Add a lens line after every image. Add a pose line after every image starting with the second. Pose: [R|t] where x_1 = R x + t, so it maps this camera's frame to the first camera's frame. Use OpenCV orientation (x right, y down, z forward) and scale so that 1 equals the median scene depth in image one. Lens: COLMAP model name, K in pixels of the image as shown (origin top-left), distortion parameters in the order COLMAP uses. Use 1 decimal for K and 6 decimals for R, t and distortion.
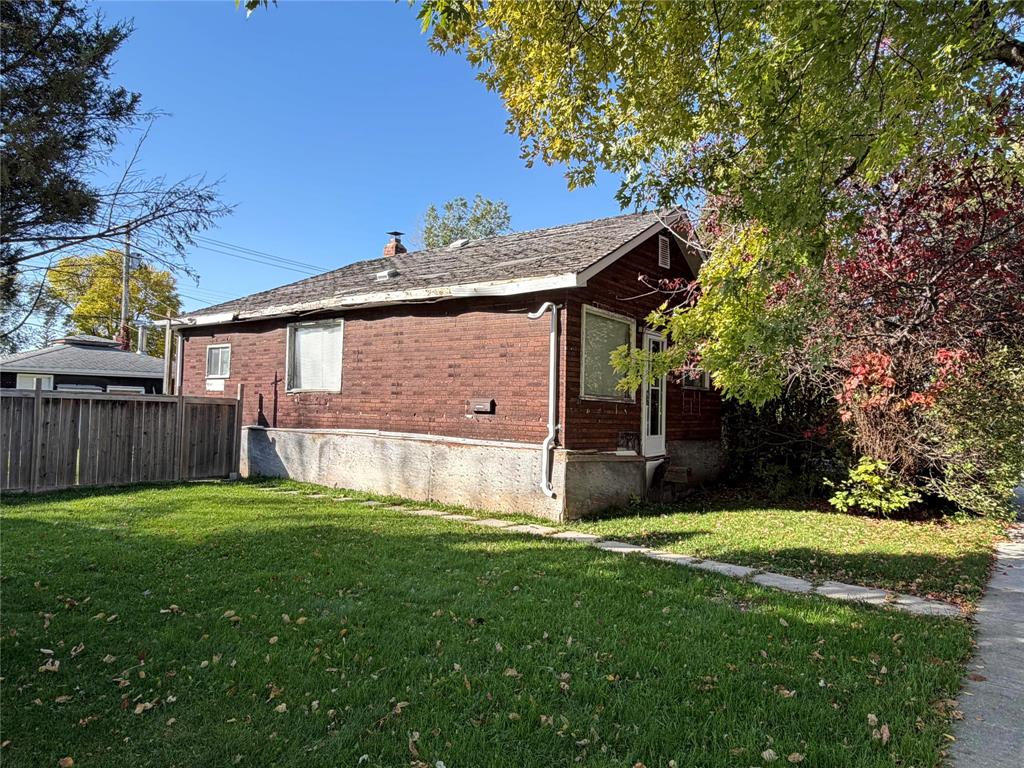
lens RADIAL K [[667.3, 0, 509.6], [0, 667.3, 383.5], [0, 0, 1]] dist [-0.001374, -0.000821]
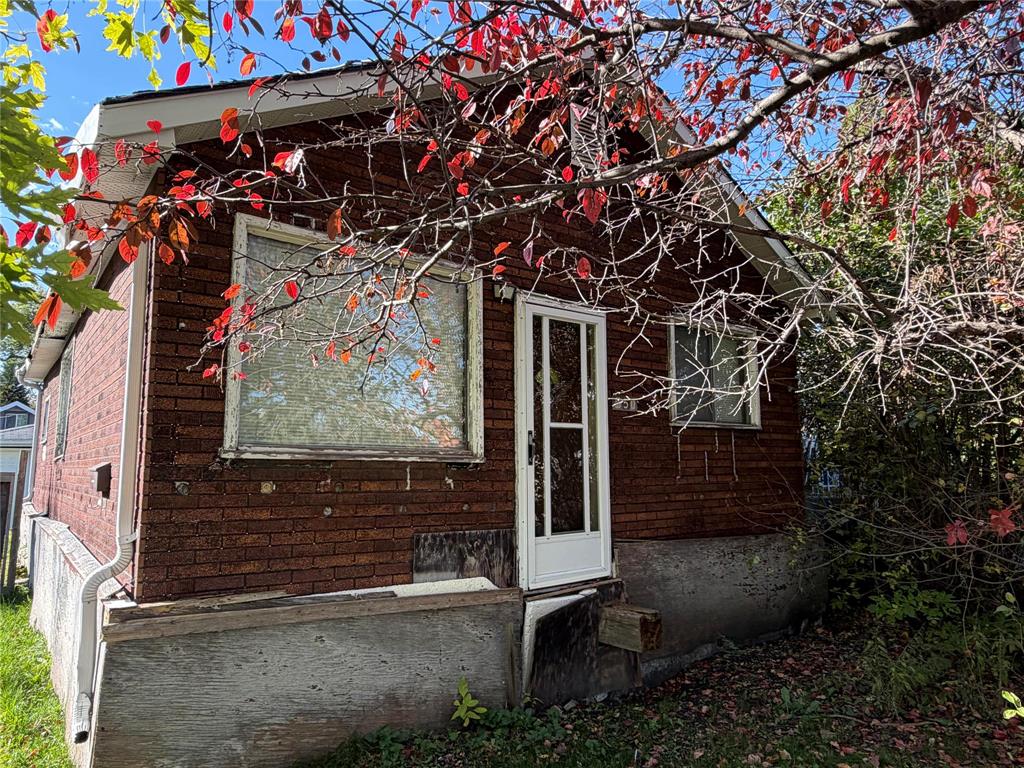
lens RADIAL K [[667.3, 0, 513.2], [0, 667.3, 383.8], [0, 0, 1]] dist [-0.001374, -0.000821]
pose [[0.962534, -0.069865, -0.262005, 0.310216], [0.043991, 0.993671, -0.103355, 0.024242], [0.267568, 0.087957, 0.959516, 0.577174]]
